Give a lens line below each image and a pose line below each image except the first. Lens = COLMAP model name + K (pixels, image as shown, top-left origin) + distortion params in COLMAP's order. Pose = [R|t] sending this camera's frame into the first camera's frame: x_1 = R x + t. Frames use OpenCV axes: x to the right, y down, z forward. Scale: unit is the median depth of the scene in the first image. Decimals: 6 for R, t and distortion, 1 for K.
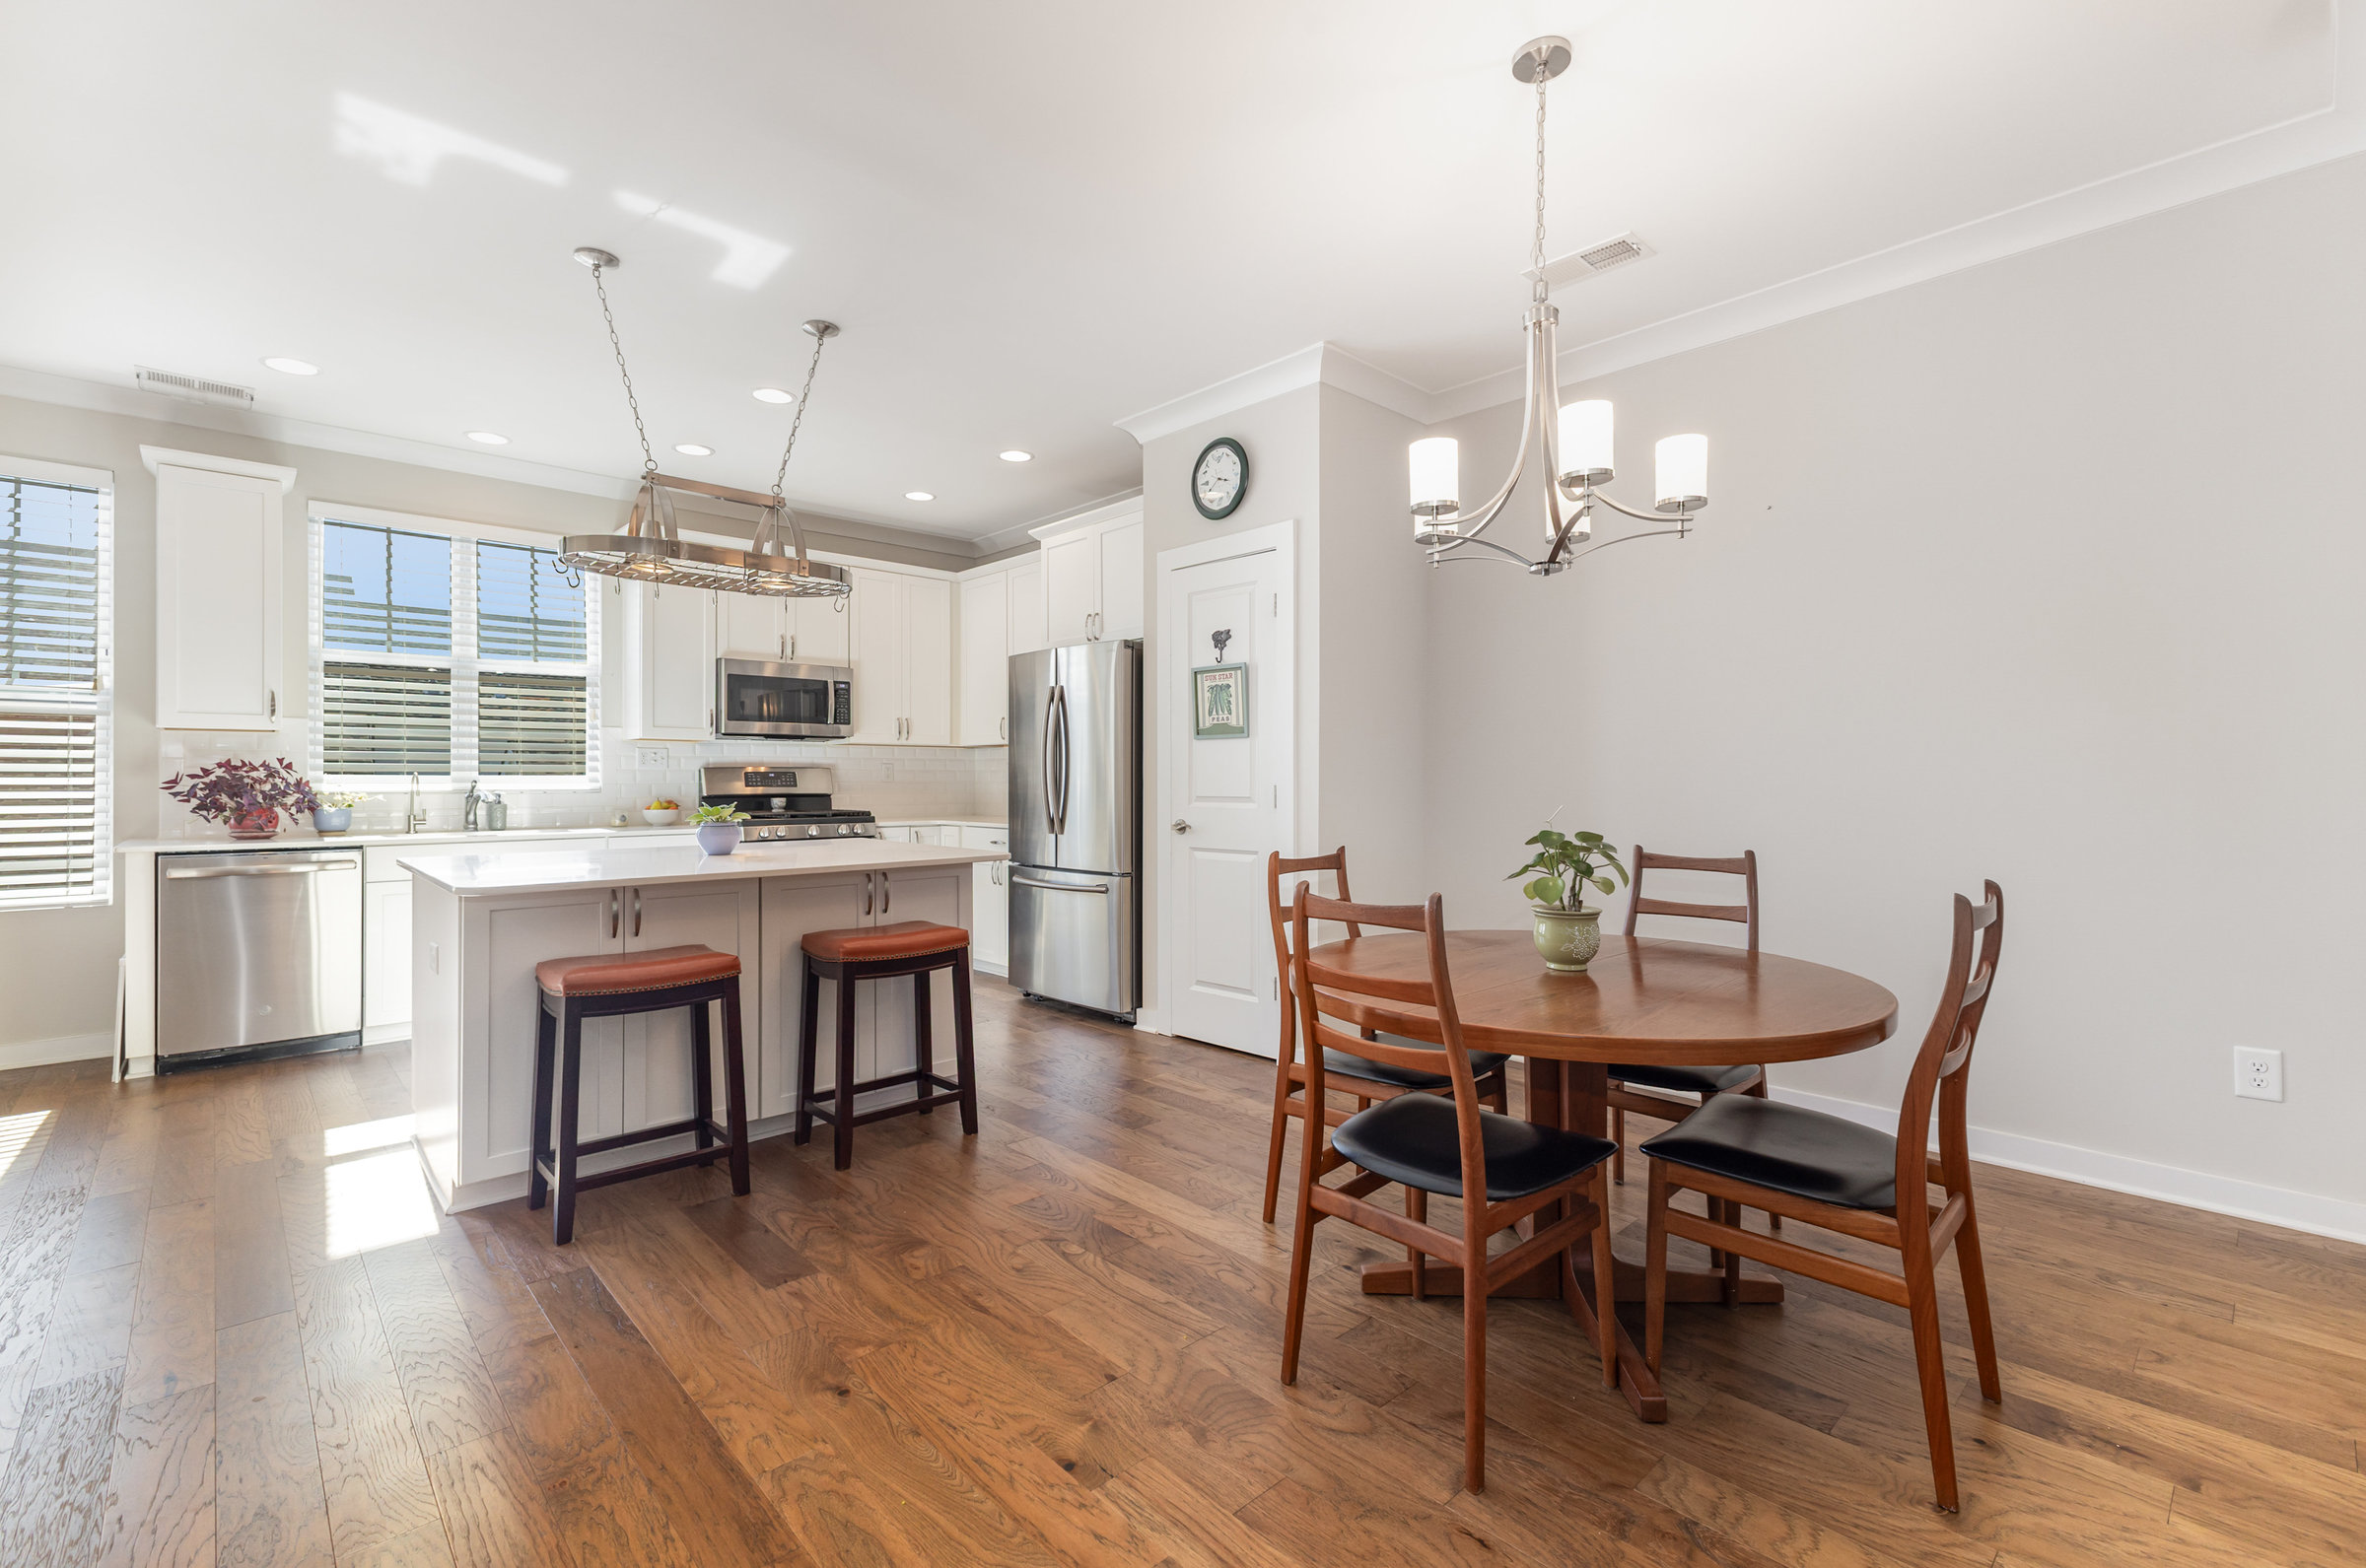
lens RADIAL K [[1029.1, 0, 1170.3], [0, 1029.1, 779.8], [0, 0, 1]] dist [0.007878, -0.002181]
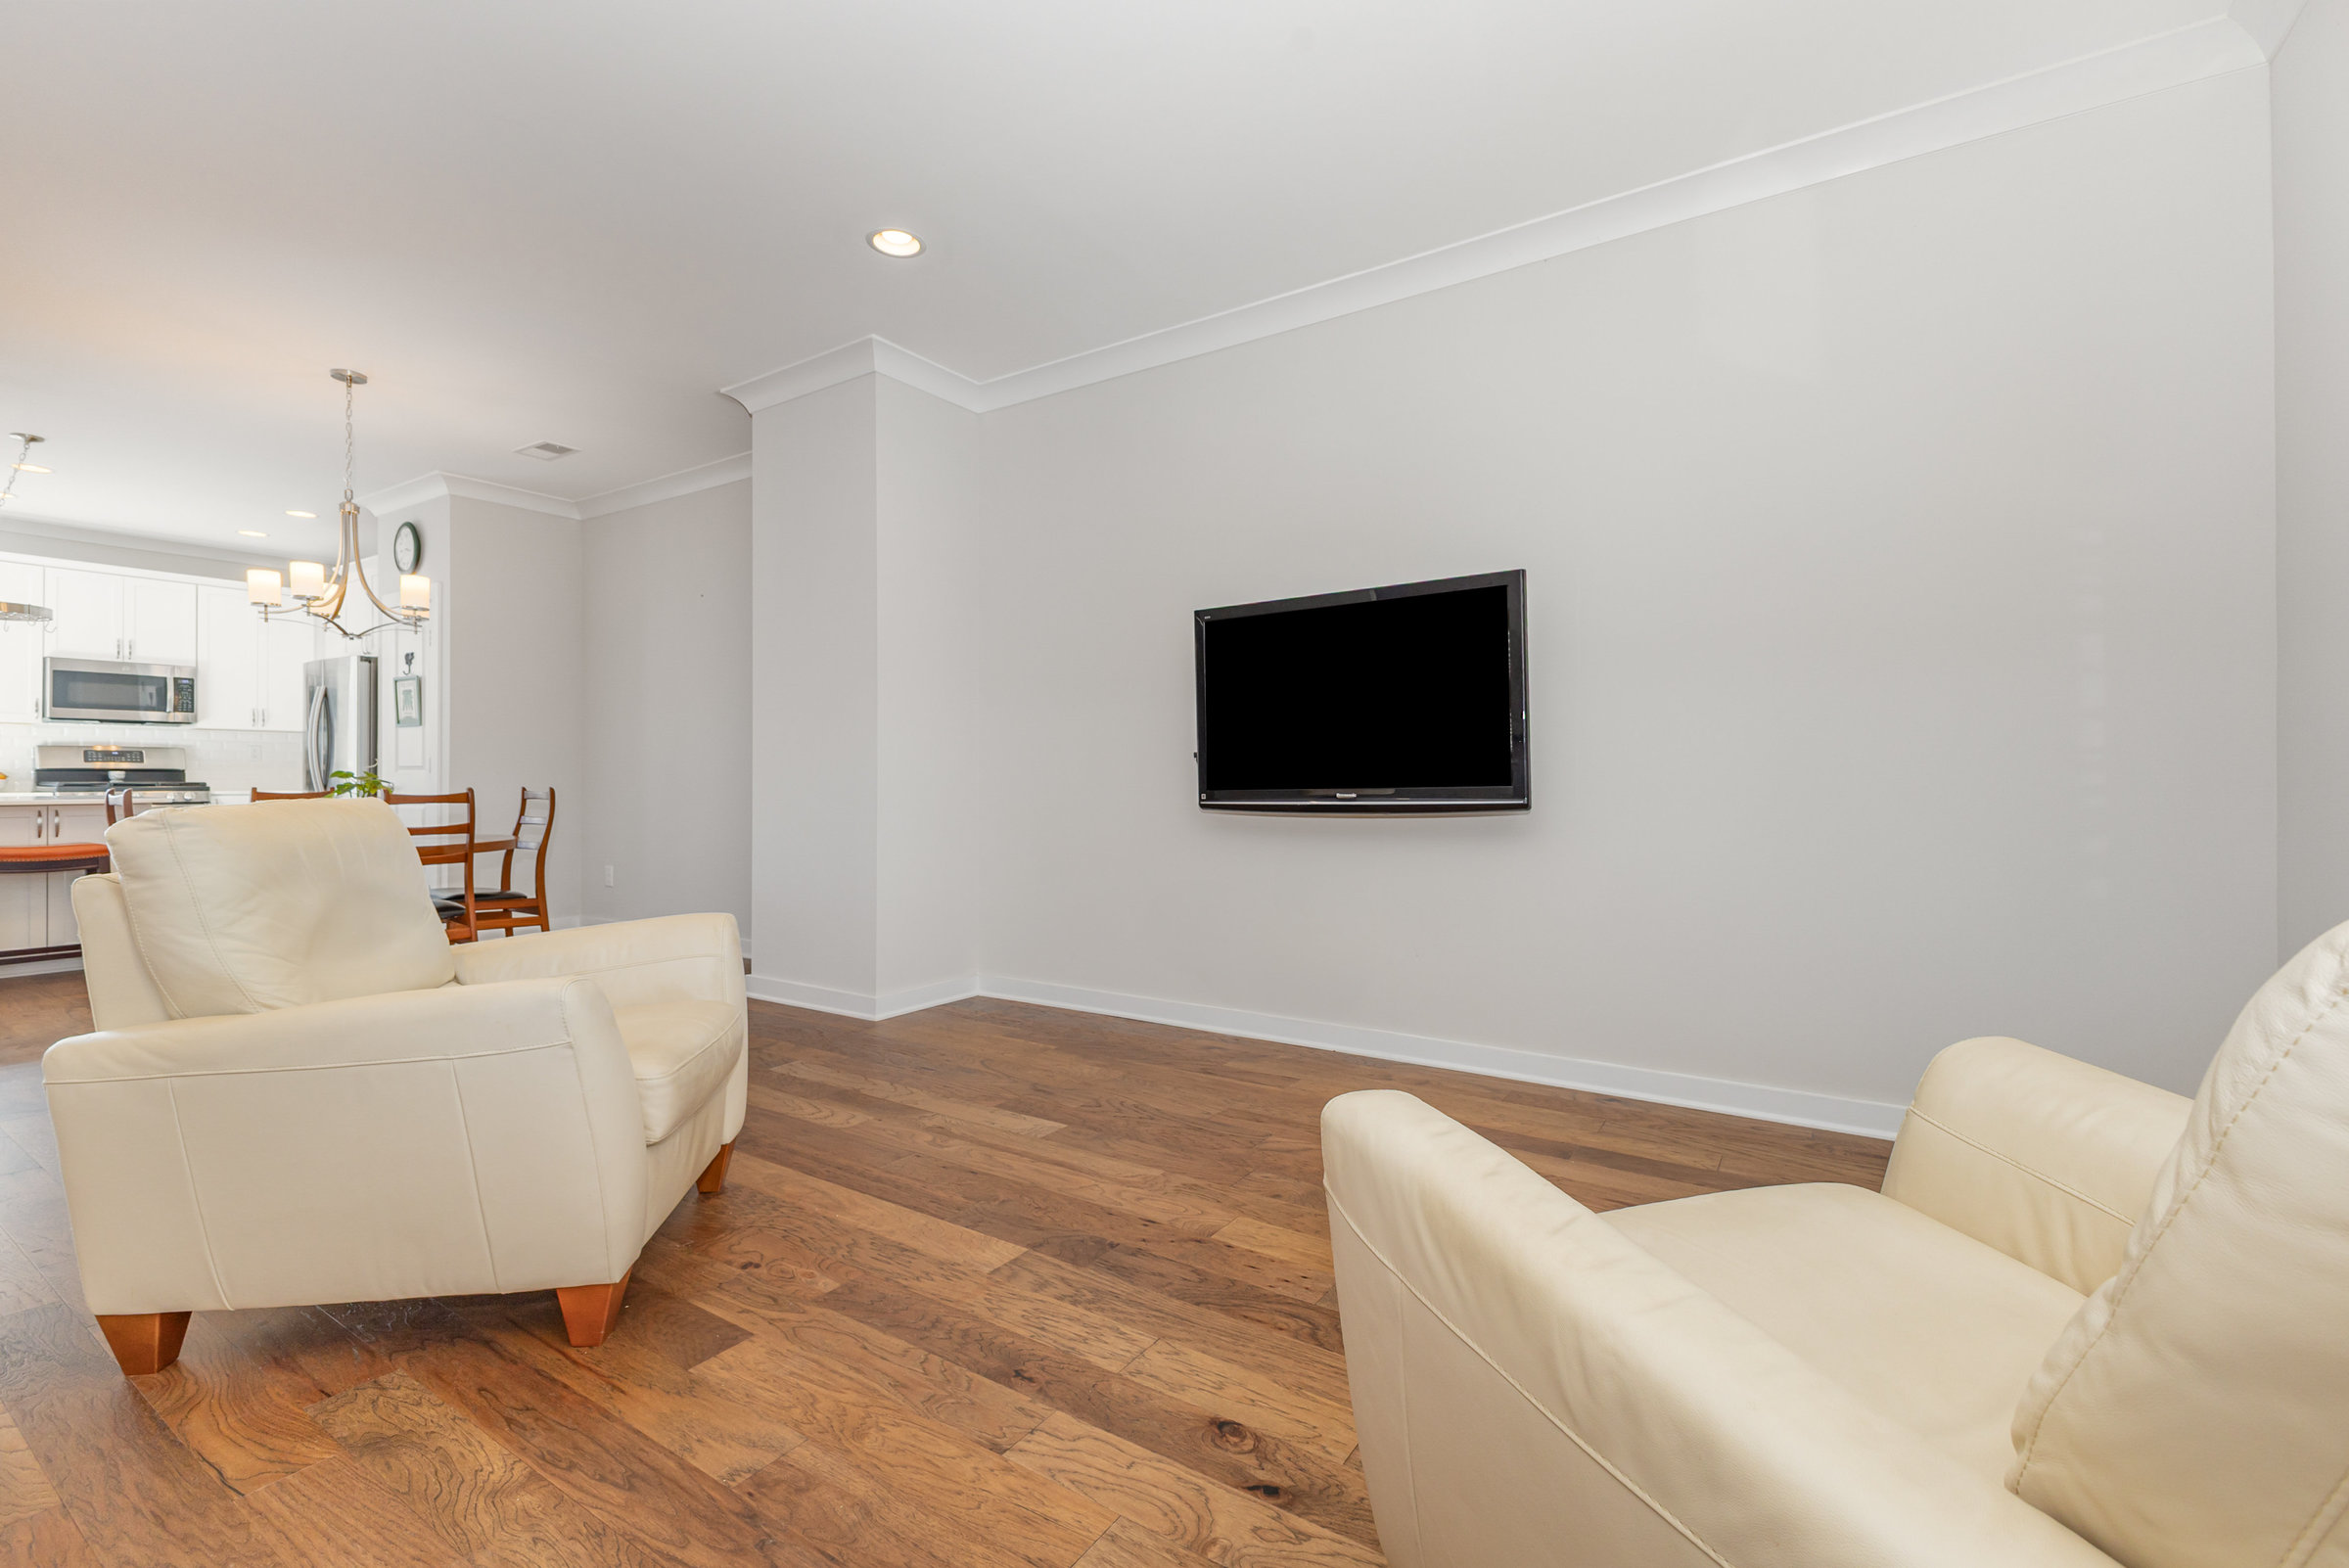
lens RADIAL K [[1021.9, 0, 1177.5], [0, 1021.9, 780.9], [0, 0, 1]] dist [0.007878, -0.002181]
pose [[0.969063, 0.002555, 0.246802, 0.669996], [-0.003006, 0.999994, 0.001450, 0.028701], [-0.246797, -0.002147, 0.969065, -0.613759]]
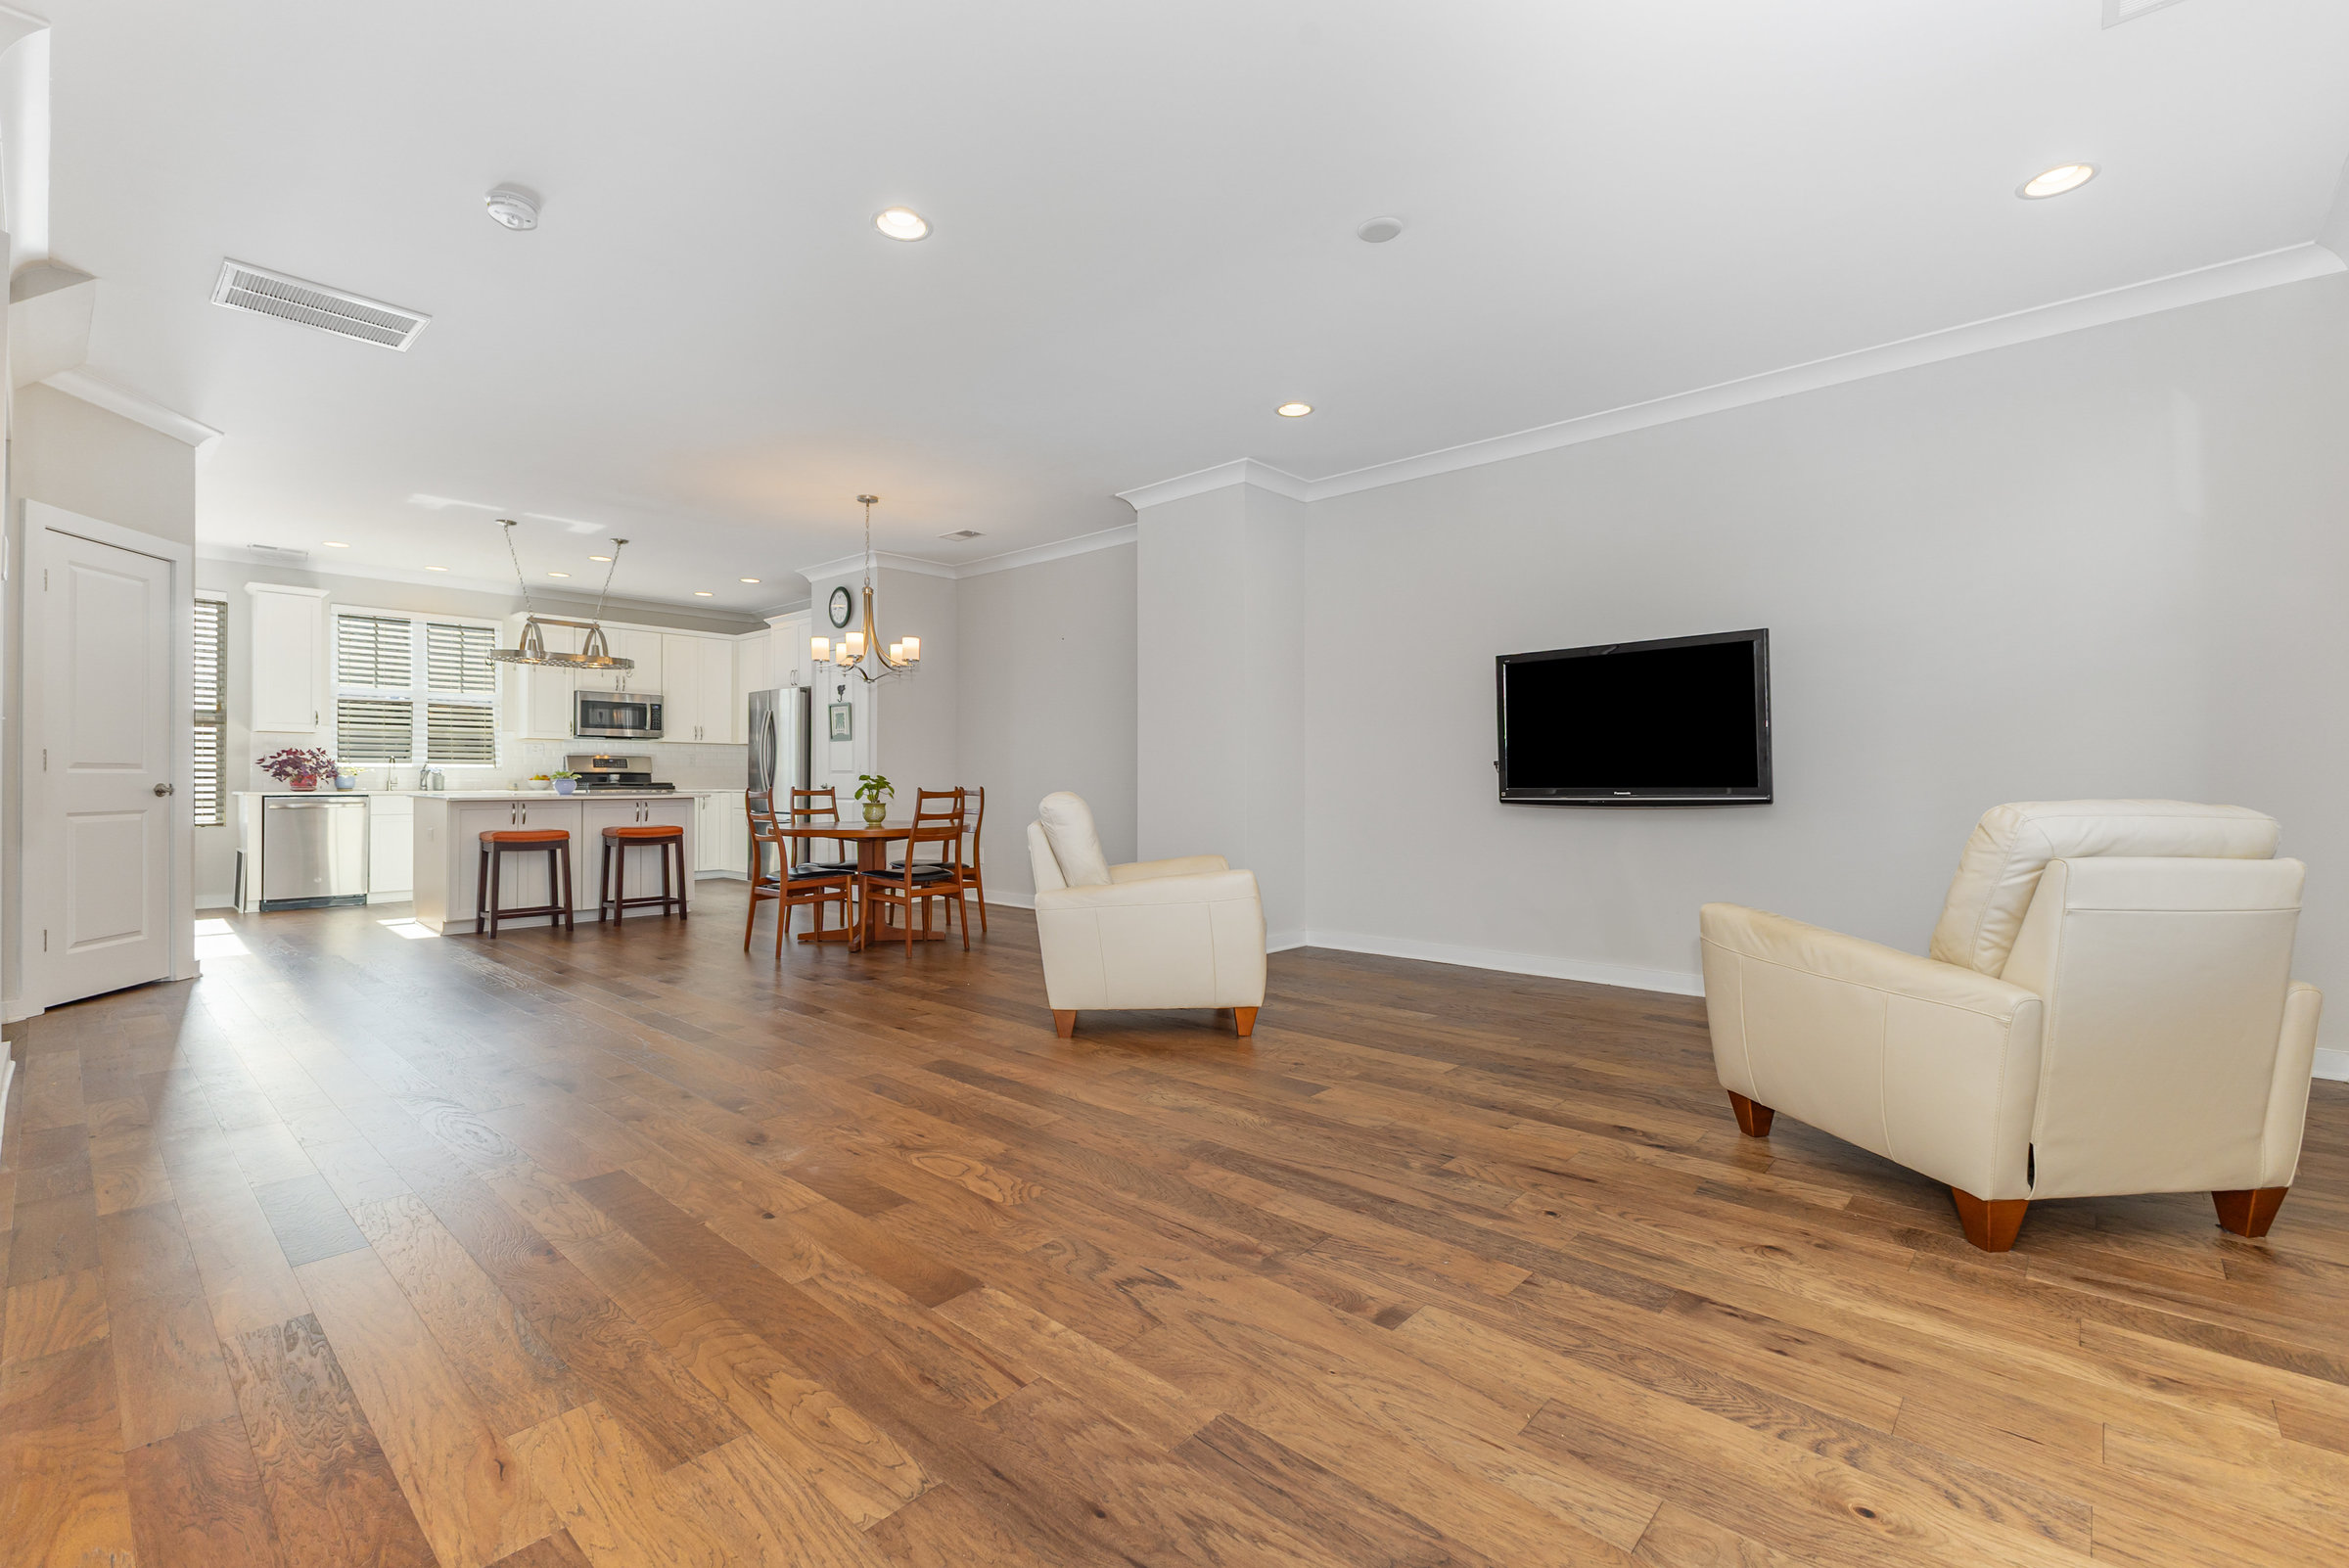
lens RADIAL K [[1021.9, 0, 1176.1], [0, 1021.9, 773.8], [0, 0, 1]] dist [0.007878, -0.002181]
pose [[0.995914, 0.003492, 0.090234, 0.452131], [-0.003042, 0.999982, -0.005123, 0.027160], [-0.090250, 0.004828, 0.995907, -0.877699]]
